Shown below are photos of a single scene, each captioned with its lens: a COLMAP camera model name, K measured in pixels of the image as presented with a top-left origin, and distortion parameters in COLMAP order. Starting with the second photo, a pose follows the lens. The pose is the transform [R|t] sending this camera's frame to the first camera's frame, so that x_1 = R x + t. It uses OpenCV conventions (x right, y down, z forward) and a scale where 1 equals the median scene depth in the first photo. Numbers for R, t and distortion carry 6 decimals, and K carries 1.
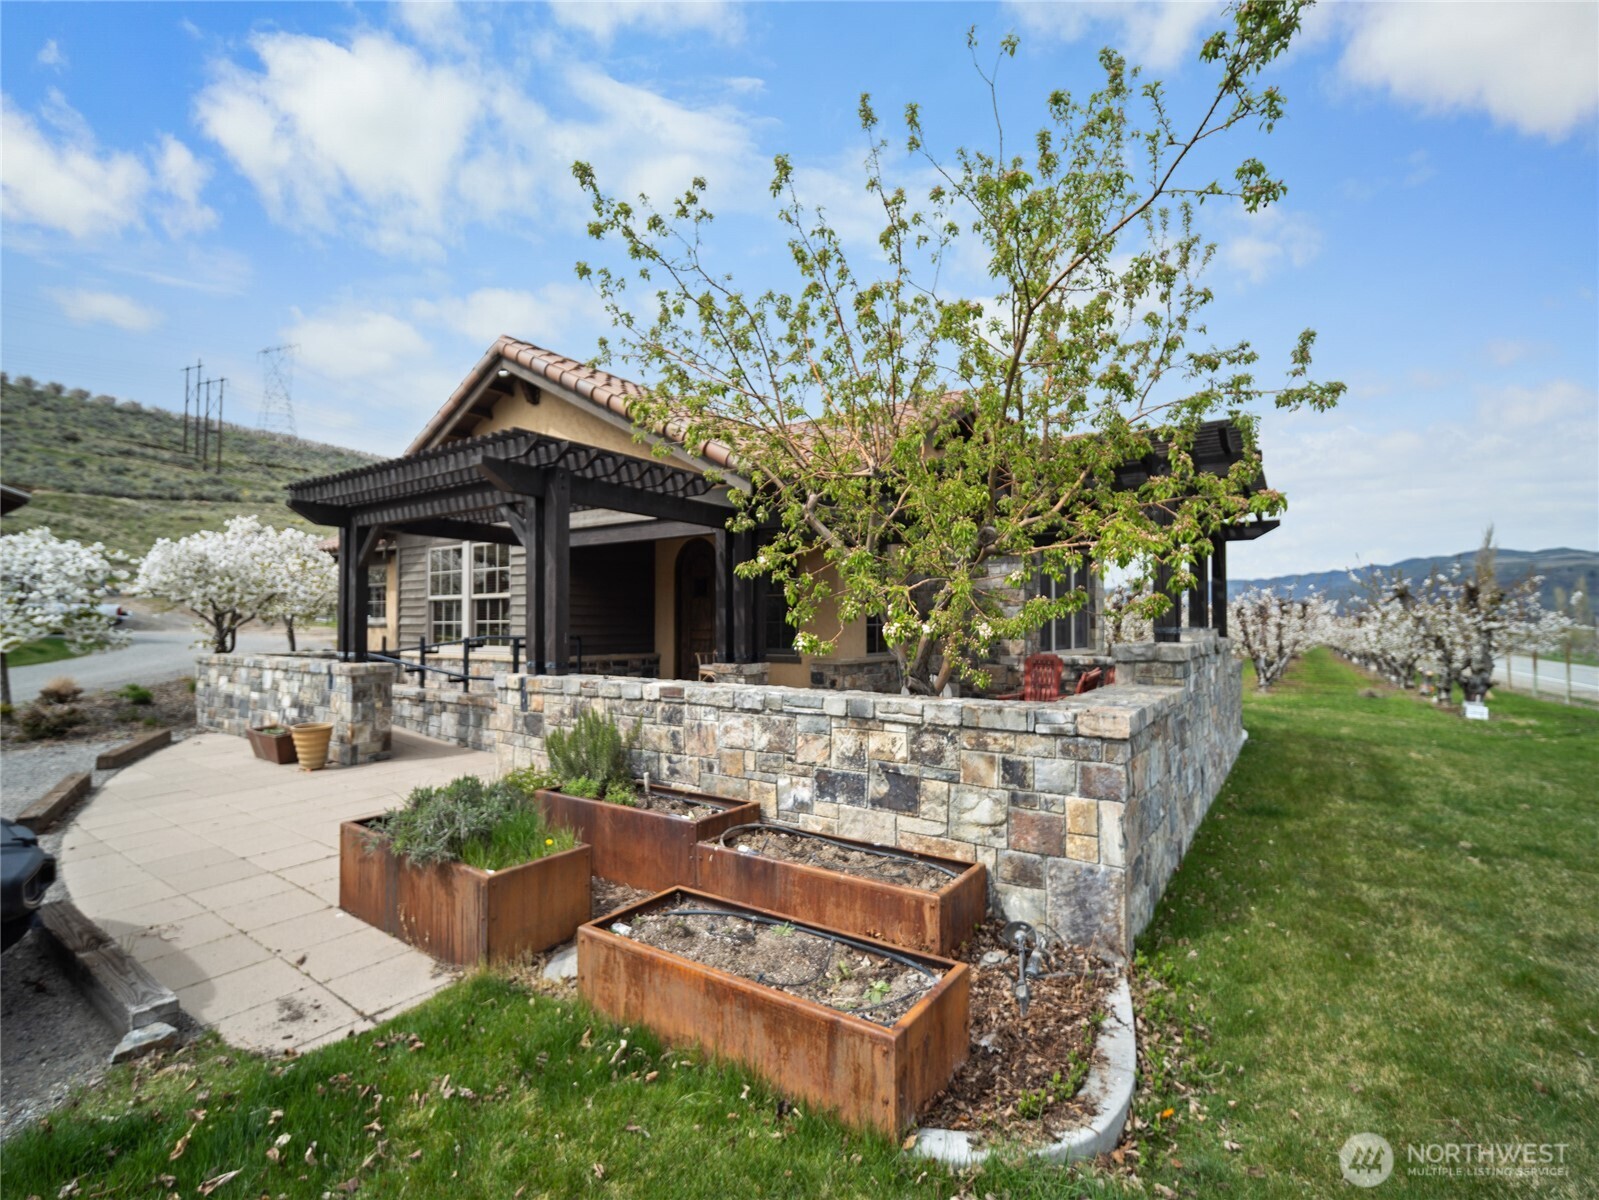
lens RADIAL K [[735.4, 0, 799.6], [0, 735.4, 609.3], [0, 0, 1]] dist [-0.000962, -0.000138]
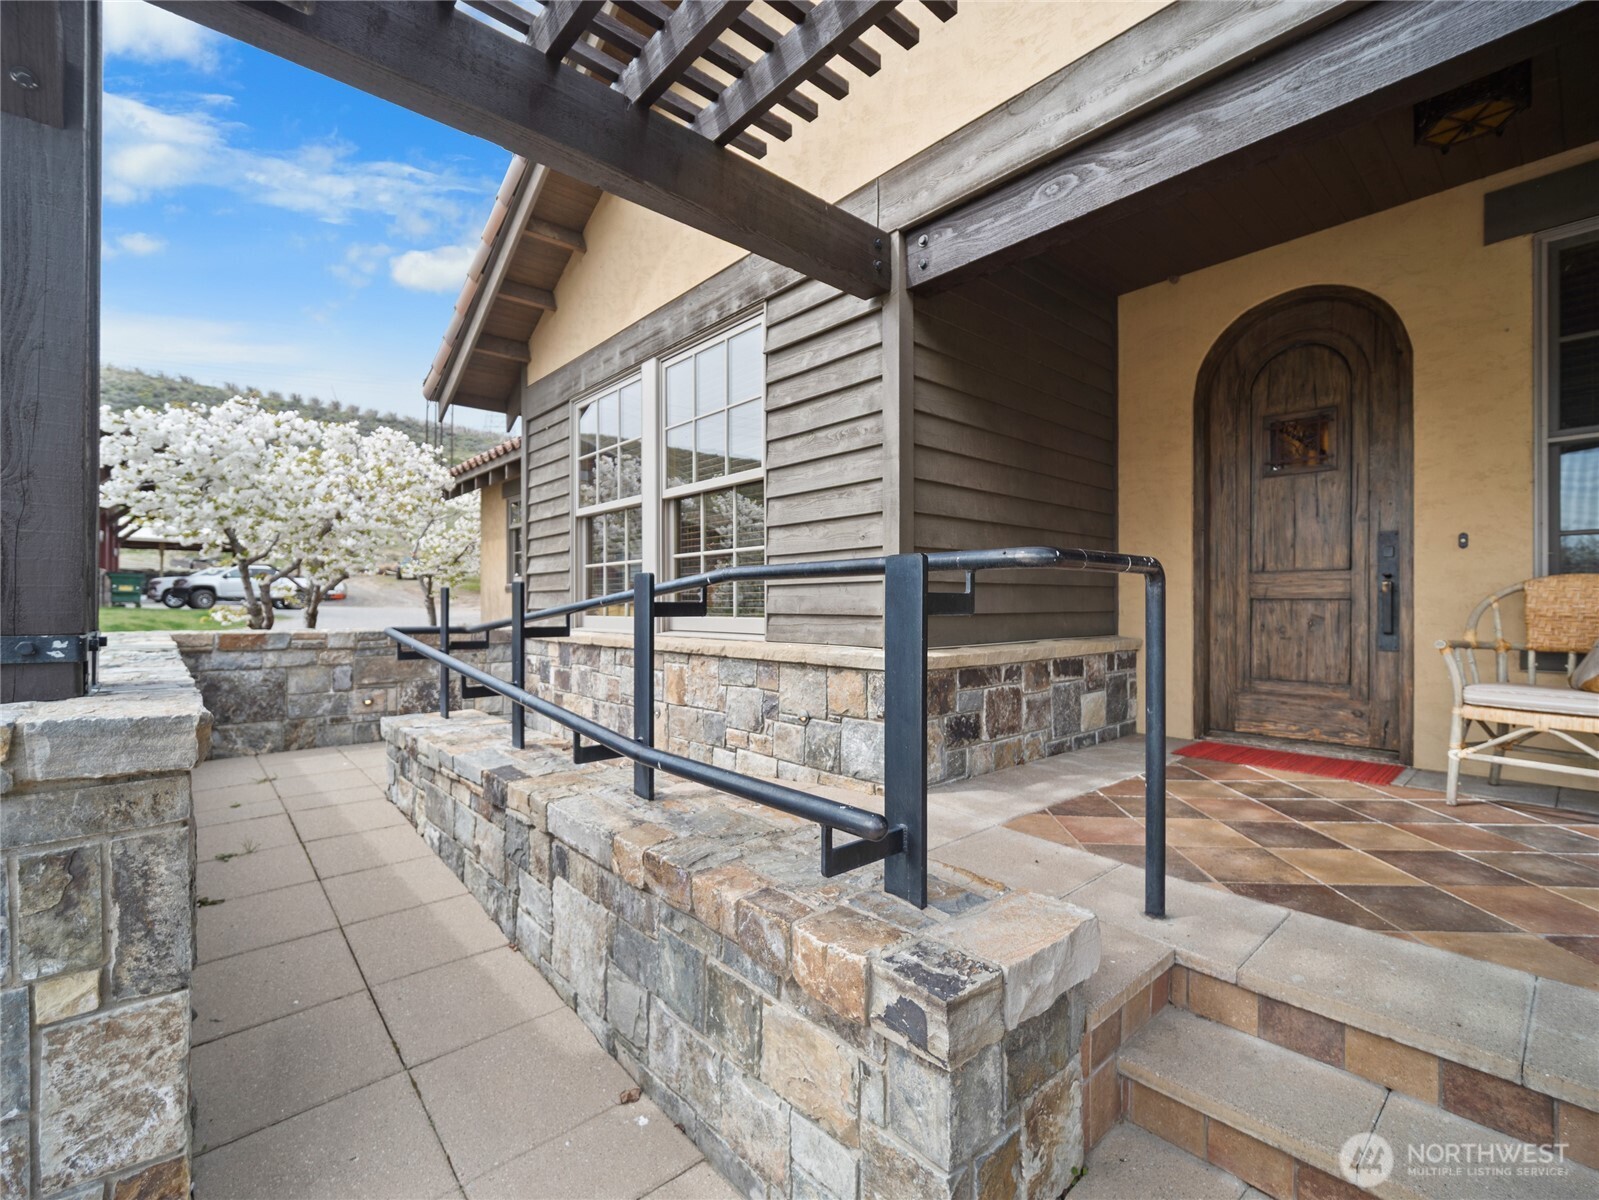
lens RADIAL K [[716.5, 0, 799.5], [0, 716.5, 600.0], [0, 0, 1]] dist [-0.003485, -0.000797]
pose [[0.973591, -0.003490, -0.228274, -0.302035], [0.007034, 0.999867, 0.014716, 0.038463], [0.228192, -0.015933, 0.973486, 0.675903]]
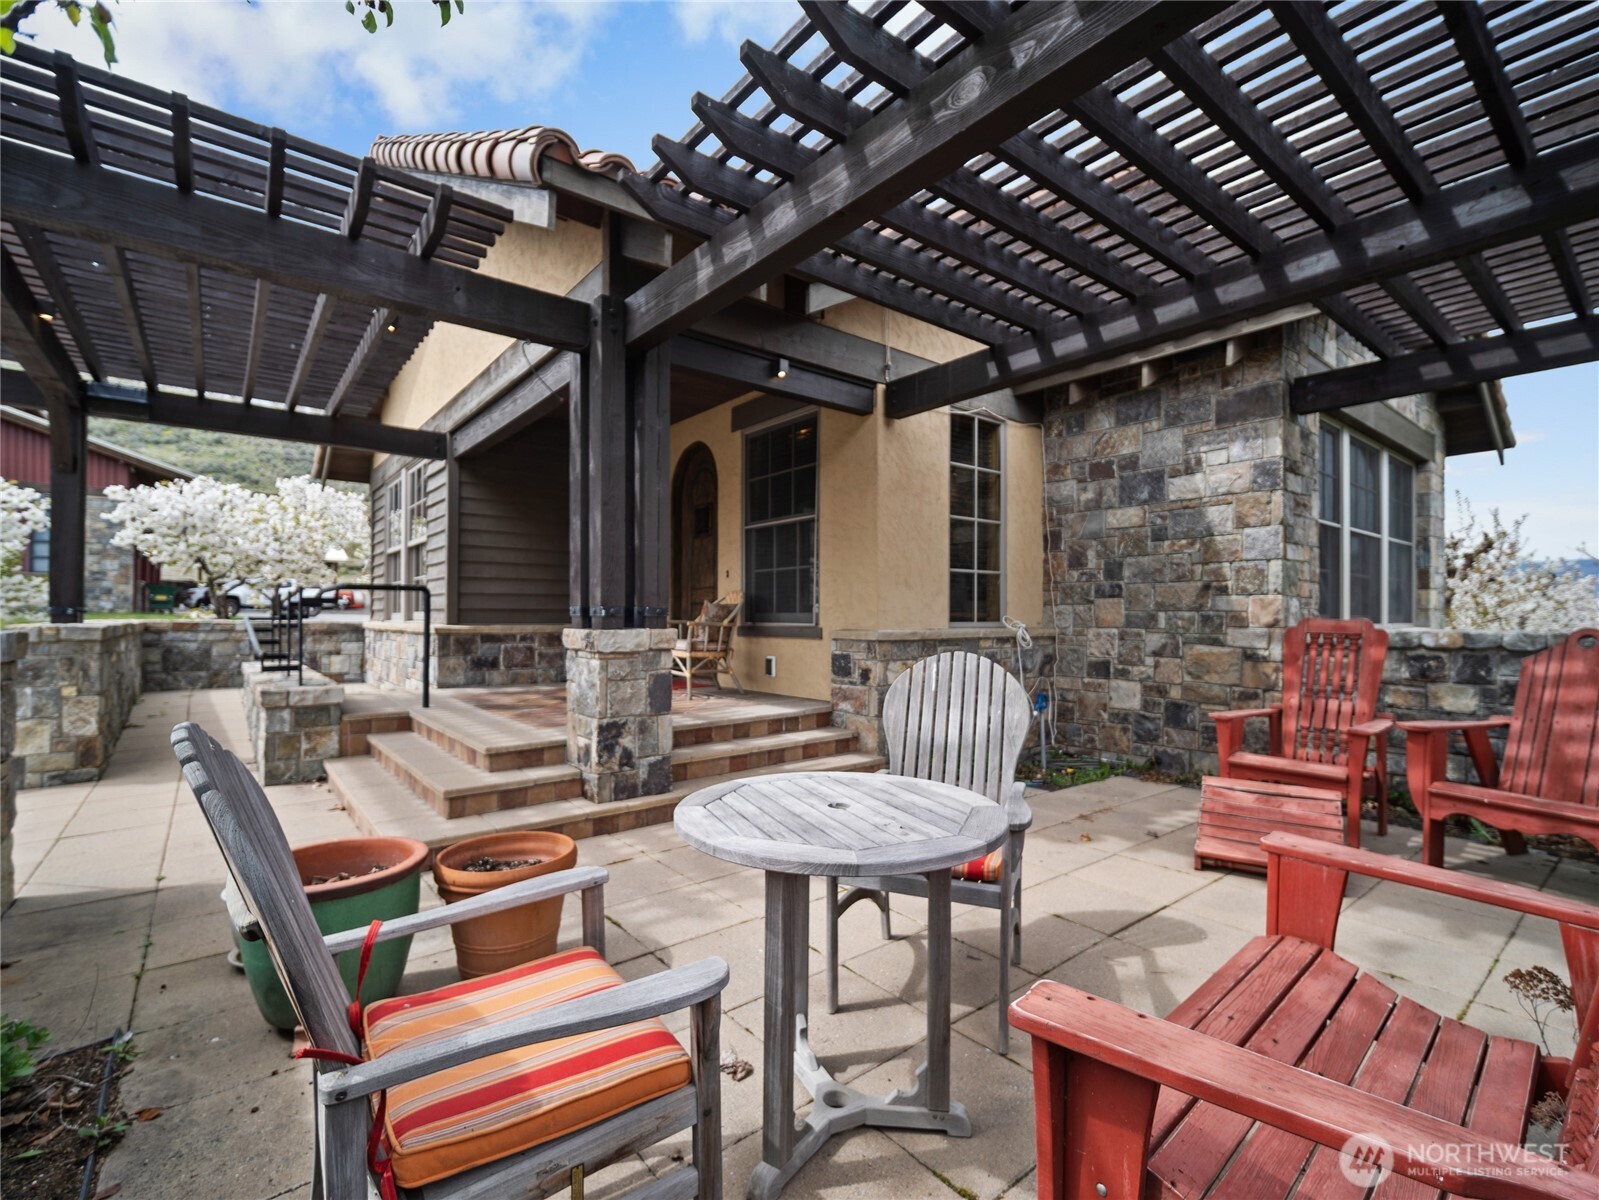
lens RADIAL K [[735.4, 0, 799.6], [0, 735.4, 609.3], [0, 0, 1]] dist [-0.000962, -0.000138]
pose [[0.959687, -0.001217, -0.281068, 0.135191], [0.004543, 0.999927, 0.011181, 0.043351], [0.281034, -0.012007, 0.959623, 0.441189]]
